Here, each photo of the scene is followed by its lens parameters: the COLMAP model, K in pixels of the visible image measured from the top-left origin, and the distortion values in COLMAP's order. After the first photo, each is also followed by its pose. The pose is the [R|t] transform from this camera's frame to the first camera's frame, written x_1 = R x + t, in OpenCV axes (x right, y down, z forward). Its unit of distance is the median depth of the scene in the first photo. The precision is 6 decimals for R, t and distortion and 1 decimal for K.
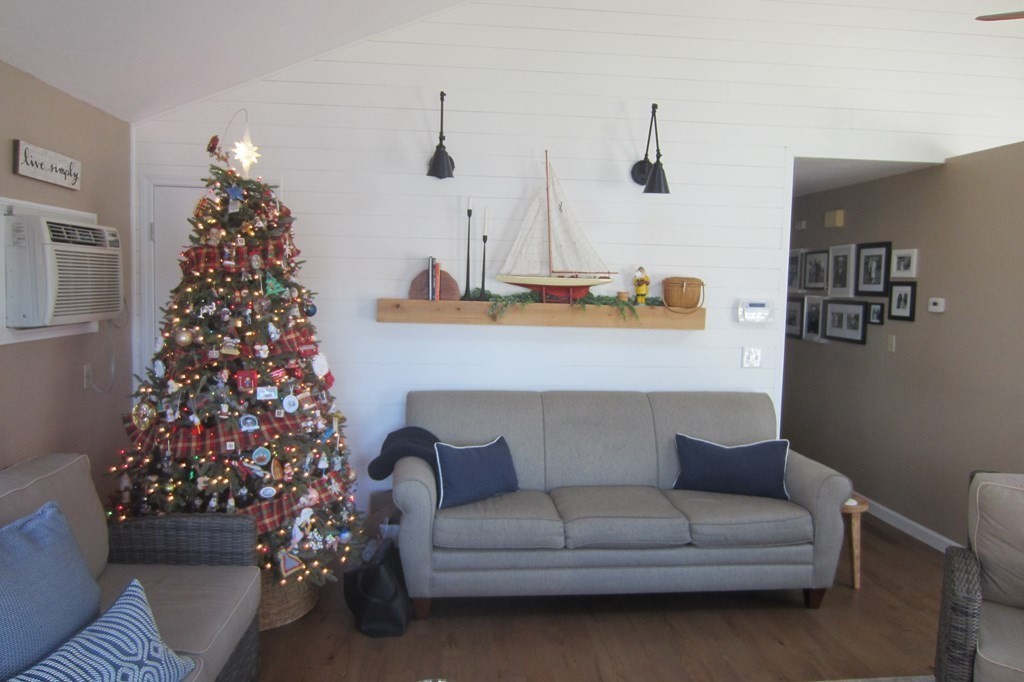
lens RADIAL K [[731.2, 0, 512.0], [0, 731.2, 341.0], [0, 0, 1]] dist [-0.031629, 0.013568]
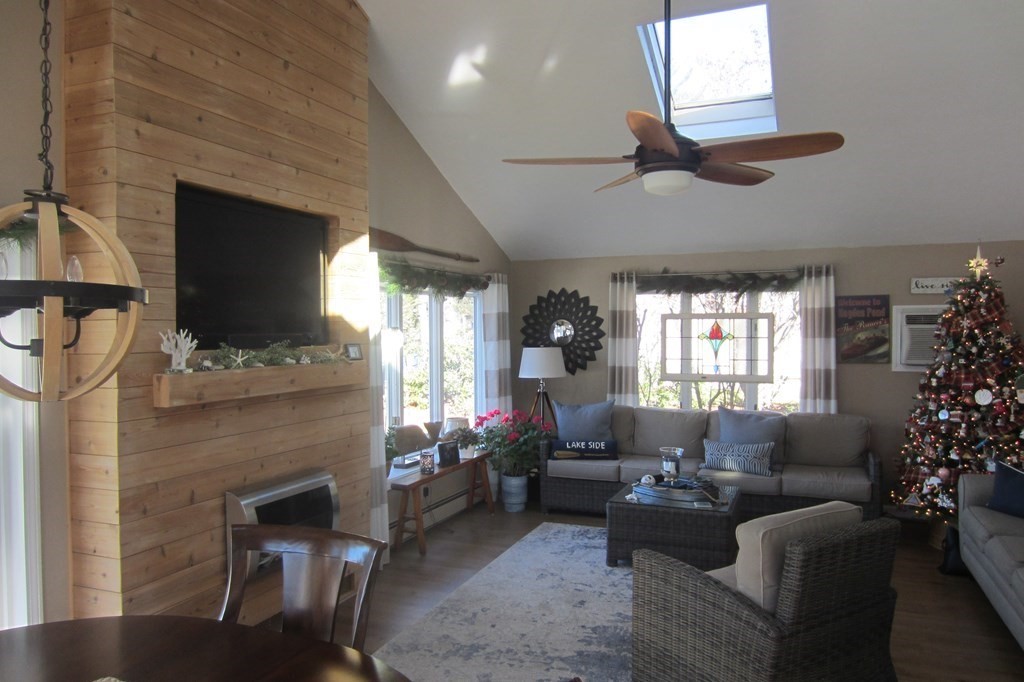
lens RADIAL K [[731.2, 0, 512.0], [0, 731.2, 341.0], [0, 0, 1]] dist [-0.031629, 0.013568]
pose [[-0.464339, -0.009338, -0.885609, 1.246055], [-0.078659, 0.996428, 0.030736, -0.043393], [0.882158, 0.083933, -0.463414, 0.669175]]
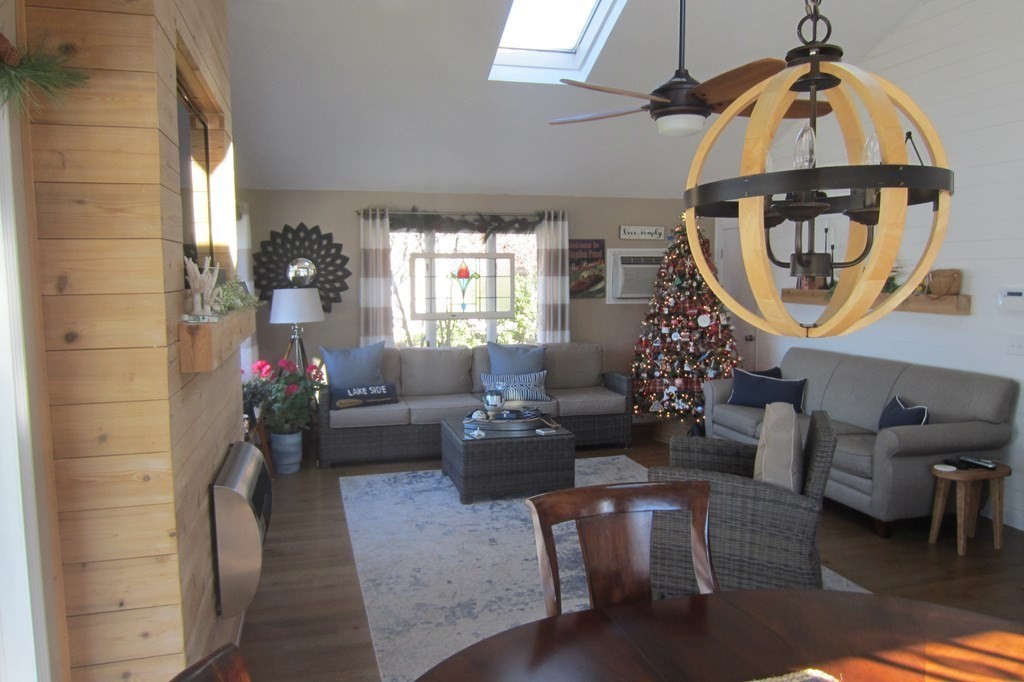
lens RADIAL K [[731.2, 0, 512.0], [0, 731.2, 341.0], [0, 0, 1]] dist [-0.031629, 0.013568]
pose [[0.170827, 0.066338, -0.983065, 1.283374], [-0.069987, 0.996028, 0.055051, 0.011809], [0.982812, 0.059397, 0.174791, 0.127018]]
